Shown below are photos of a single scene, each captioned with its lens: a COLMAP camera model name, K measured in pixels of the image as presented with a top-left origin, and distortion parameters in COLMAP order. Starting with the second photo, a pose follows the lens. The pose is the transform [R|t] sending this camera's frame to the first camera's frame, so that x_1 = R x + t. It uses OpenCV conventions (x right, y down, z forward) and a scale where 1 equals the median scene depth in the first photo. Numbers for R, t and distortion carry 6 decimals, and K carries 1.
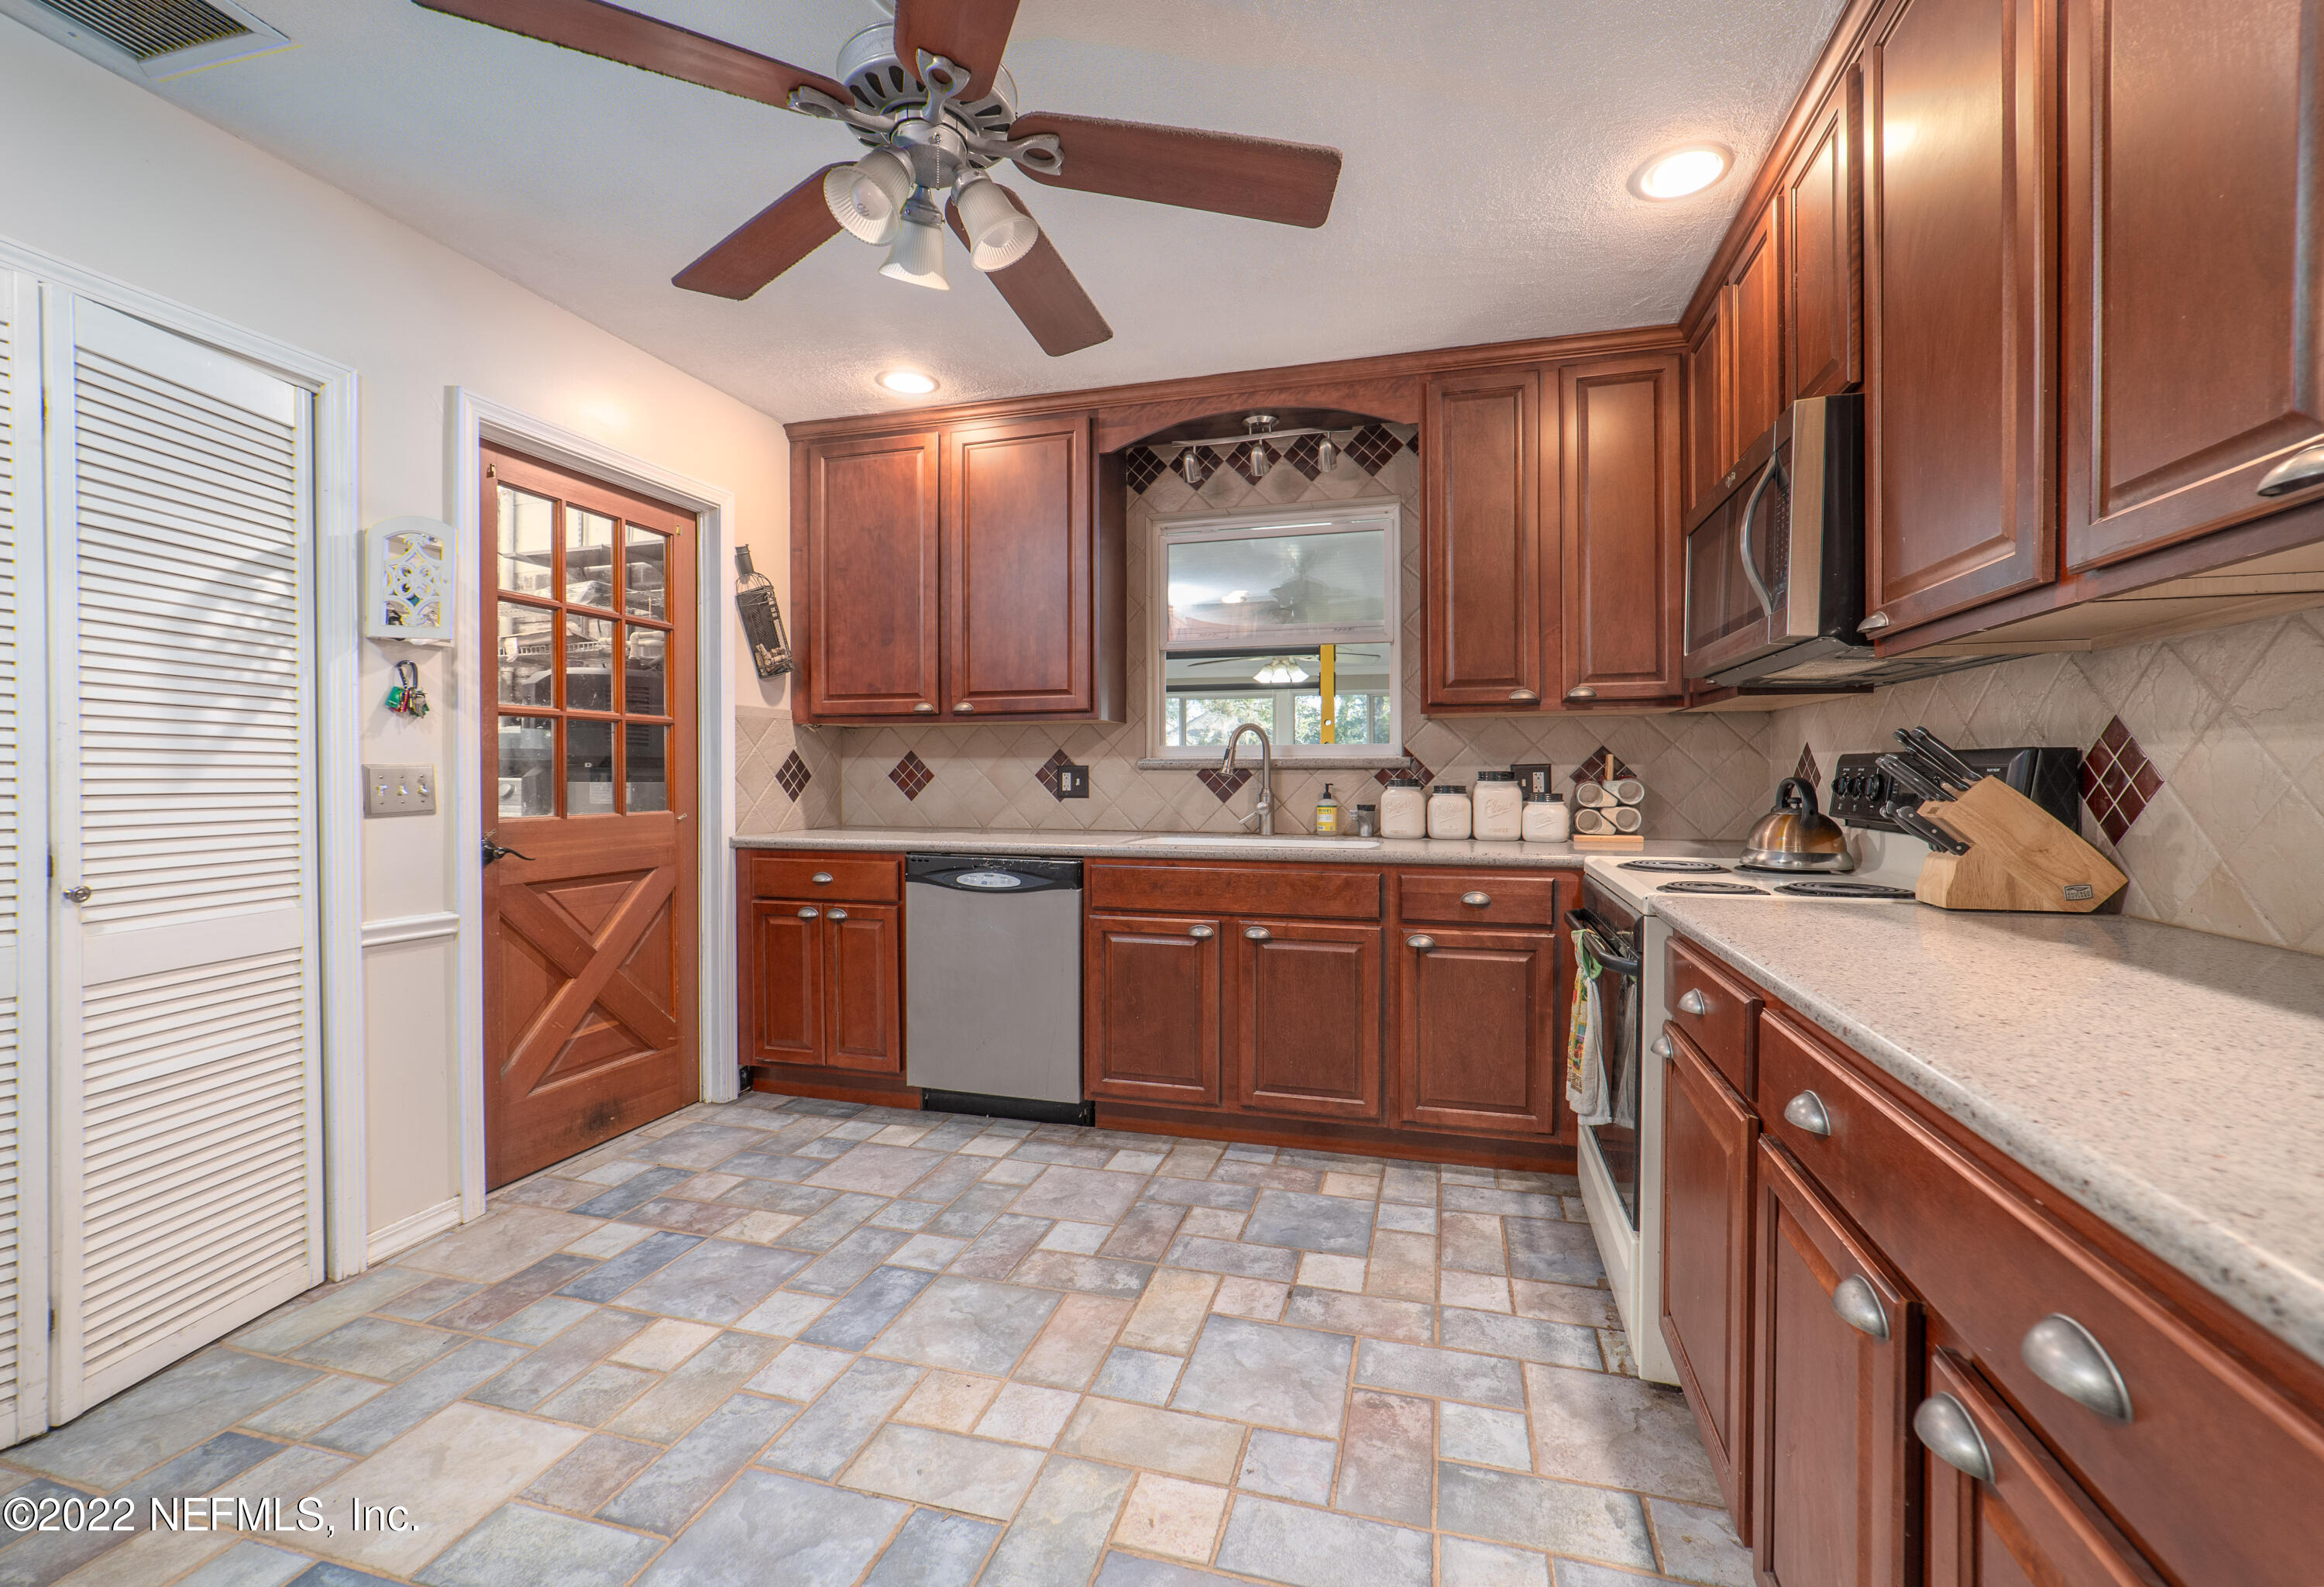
lens RADIAL K [[996.9, 0, 1166.2], [0, 996.9, 777.9], [0, 0, 1]] dist [0.000020, -0.000055]
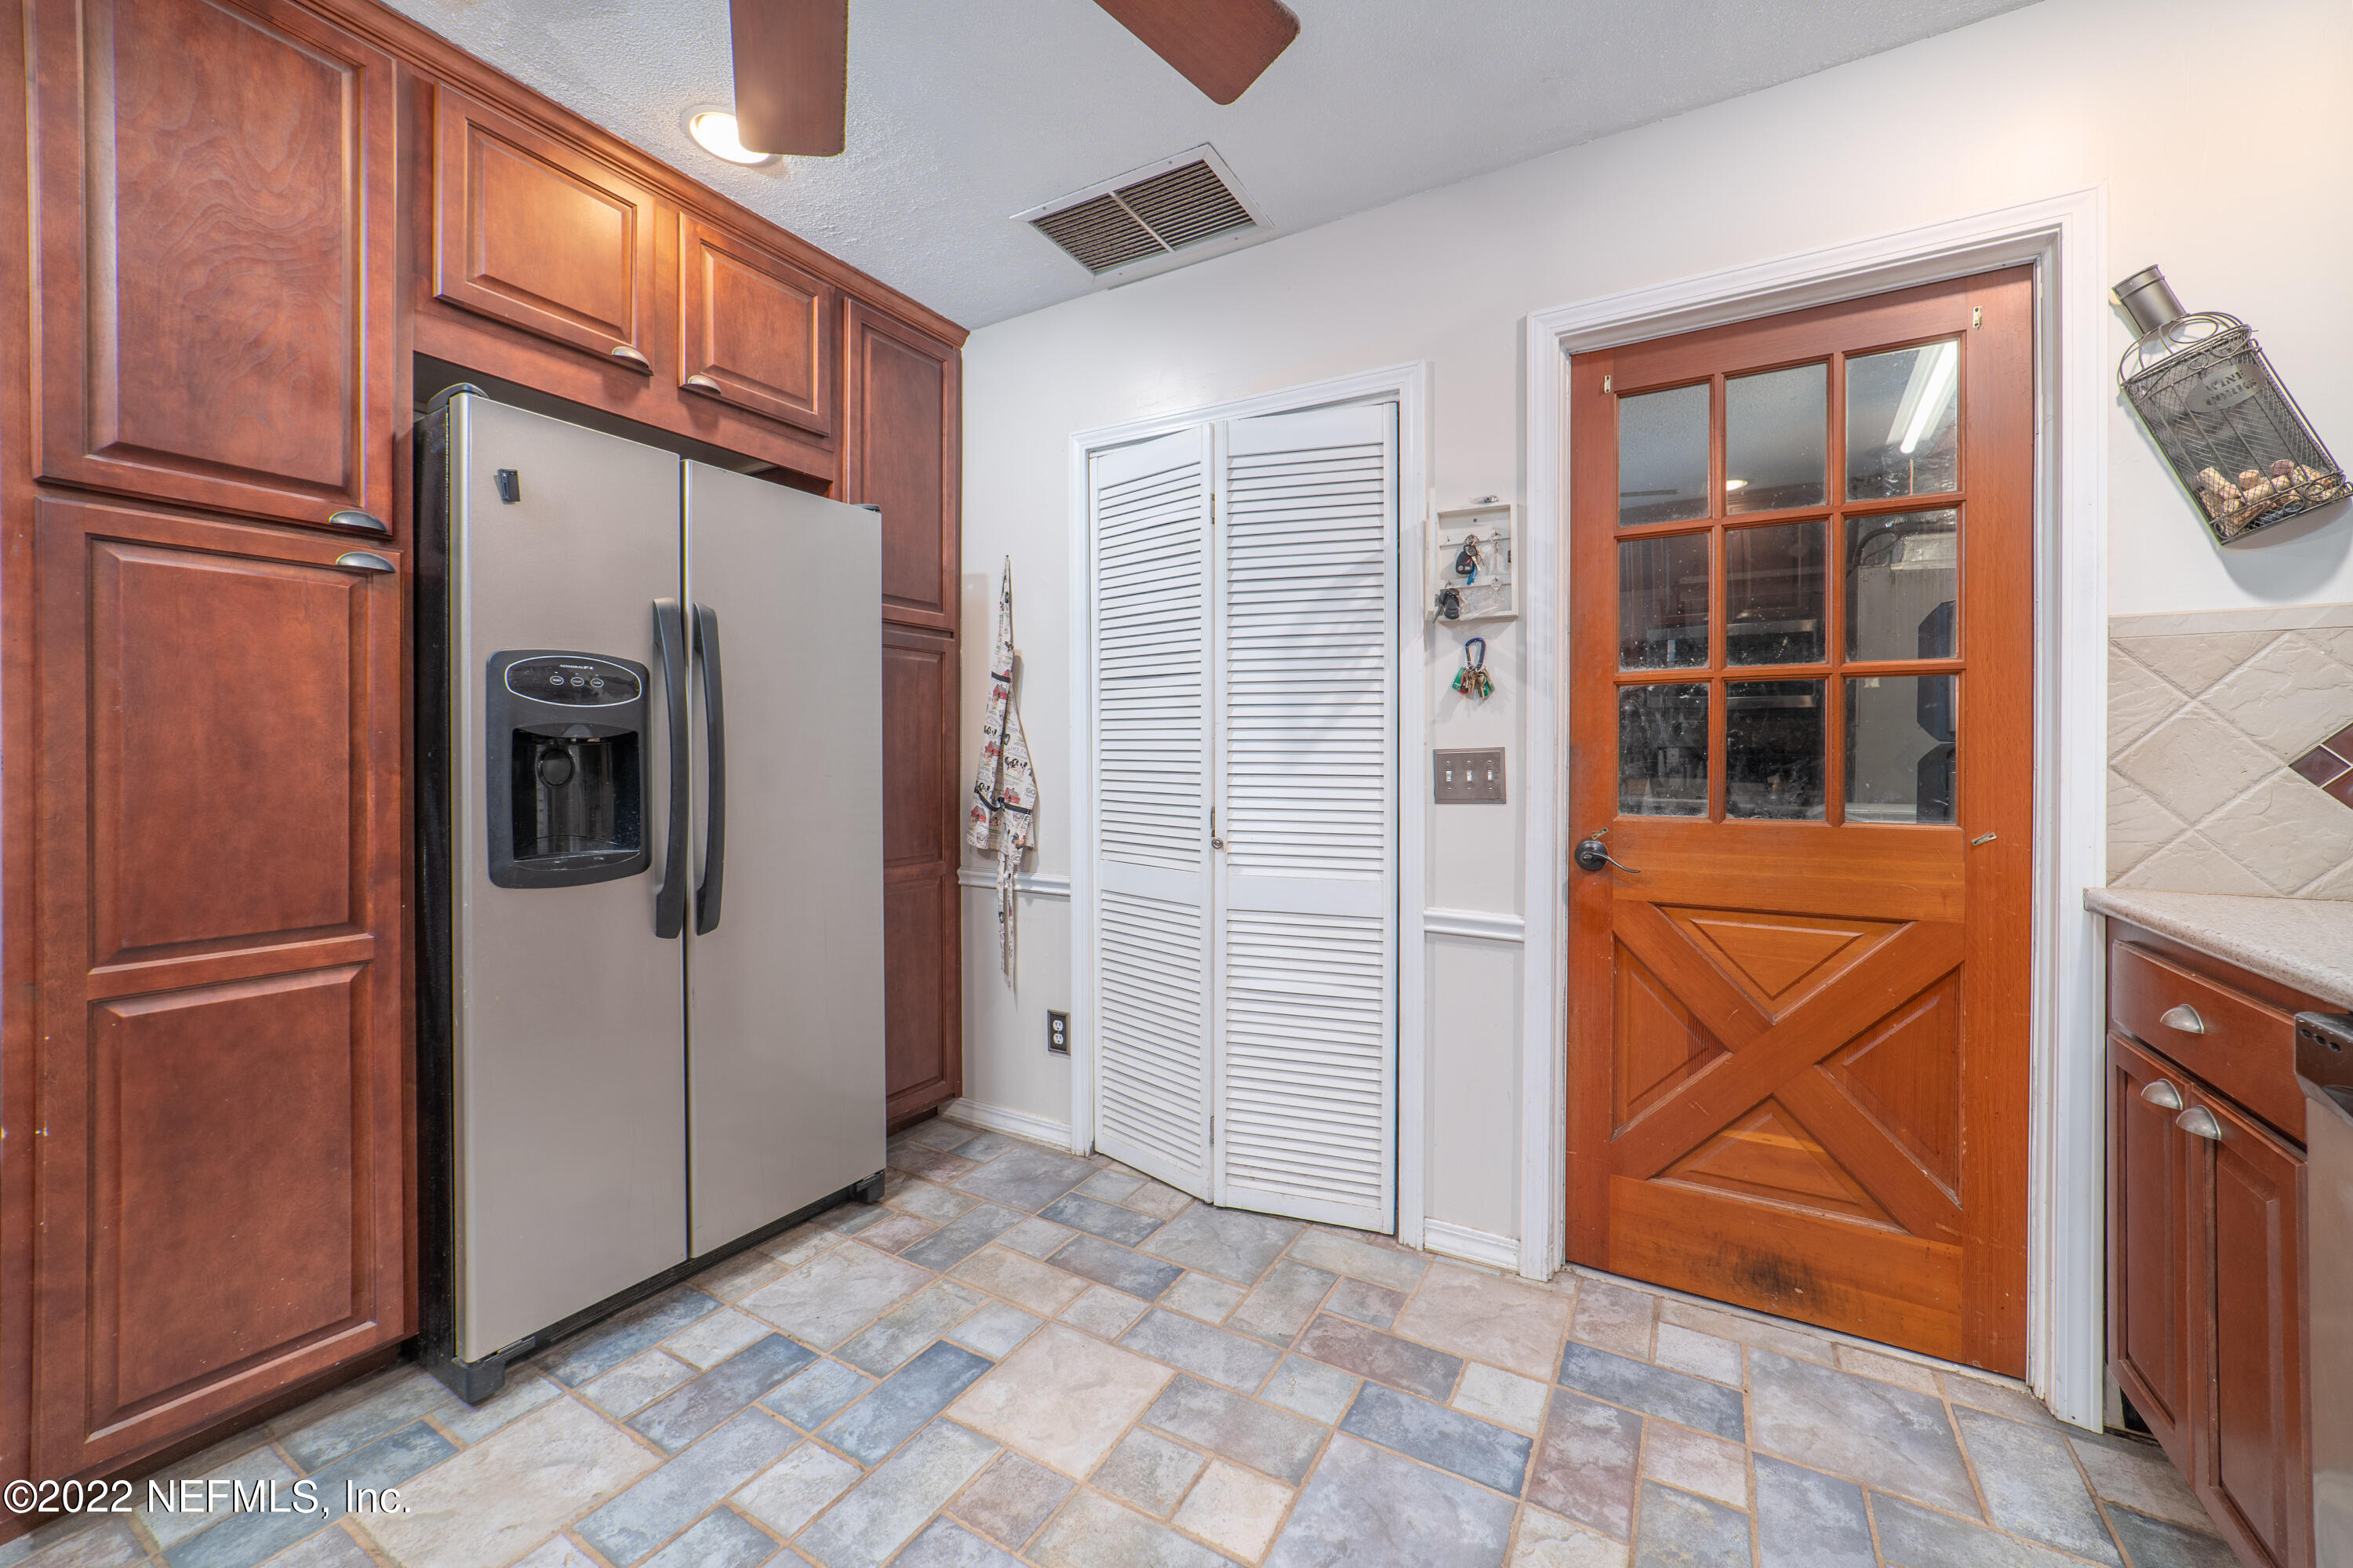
lens RADIAL K [[914.6, 0, 1160.3], [0, 914.6, 772.3], [0, 0, 1]] dist [-0.011894, 0.000165]
pose [[-0.255566, 0.009298, -0.966747, 0.144808], [-0.007931, 0.999900, 0.011713, 0.000701], [0.966759, 0.010661, -0.255467, 0.928441]]
